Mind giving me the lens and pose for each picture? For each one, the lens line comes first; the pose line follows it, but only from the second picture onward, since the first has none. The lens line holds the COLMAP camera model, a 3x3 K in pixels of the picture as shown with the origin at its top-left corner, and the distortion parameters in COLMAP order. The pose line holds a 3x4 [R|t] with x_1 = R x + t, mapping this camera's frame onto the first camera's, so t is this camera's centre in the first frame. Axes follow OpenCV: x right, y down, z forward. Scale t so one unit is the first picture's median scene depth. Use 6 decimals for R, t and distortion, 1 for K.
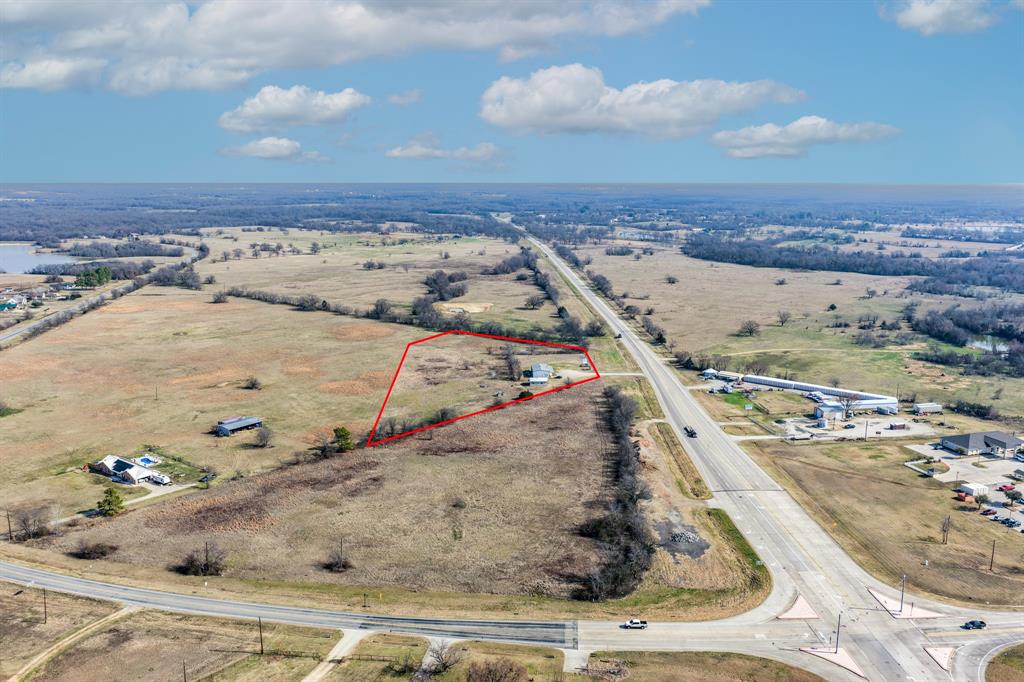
lens RADIAL K [[851.2, 0, 515.8], [0, 851.2, 346.2], [0, 0, 1]] dist [-0.011295, 0.029069]
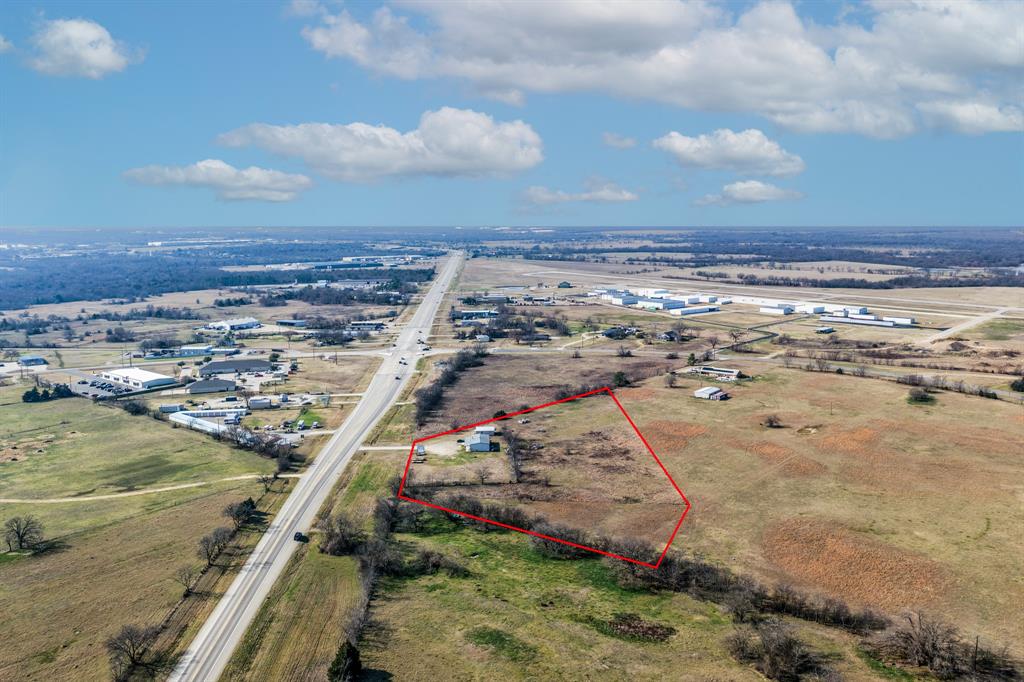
lens RADIAL K [[853.4, 0, 522.2], [0, 853.4, 338.3], [0, 0, 1]] dist [-0.007062, 0.017504]
pose [[-0.999922, 0.005306, -0.011339, -0.003775], [0.001176, 0.941544, 0.336887, -0.358271], [0.012464, 0.336847, -0.941477, 1.765191]]
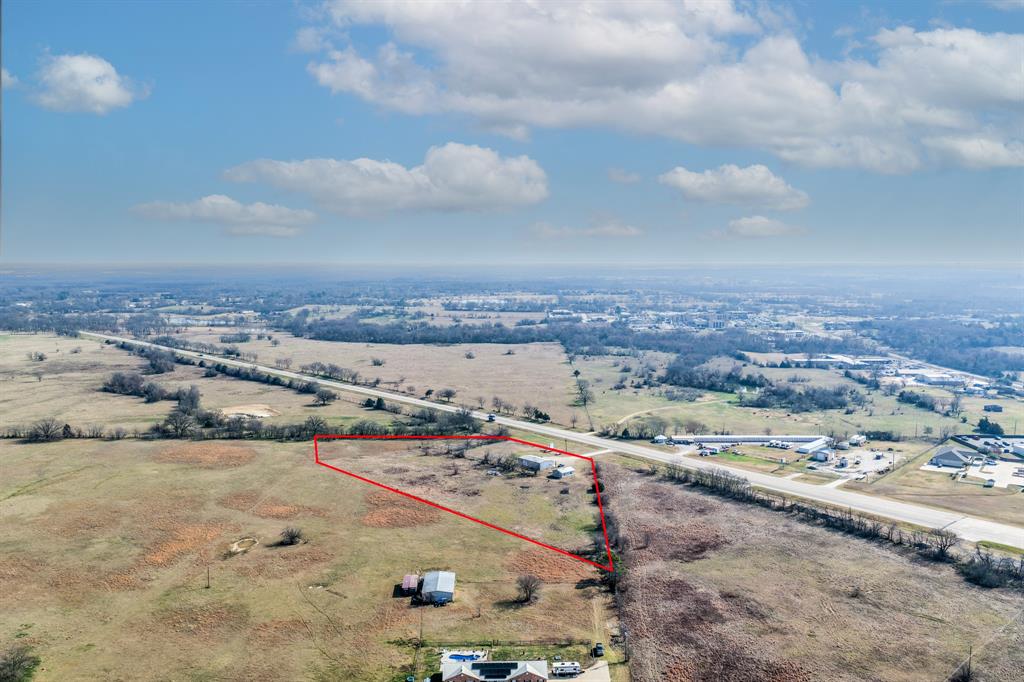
lens RADIAL K [[851.2, 0, 515.8], [0, 851.2, 346.2], [0, 0, 1]] dist [-0.011295, 0.029069]
pose [[0.774821, -0.068717, 0.628434, -0.561366], [0.126544, 0.990815, -0.047678, -0.055482], [-0.619386, 0.116466, 0.776400, 0.273790]]
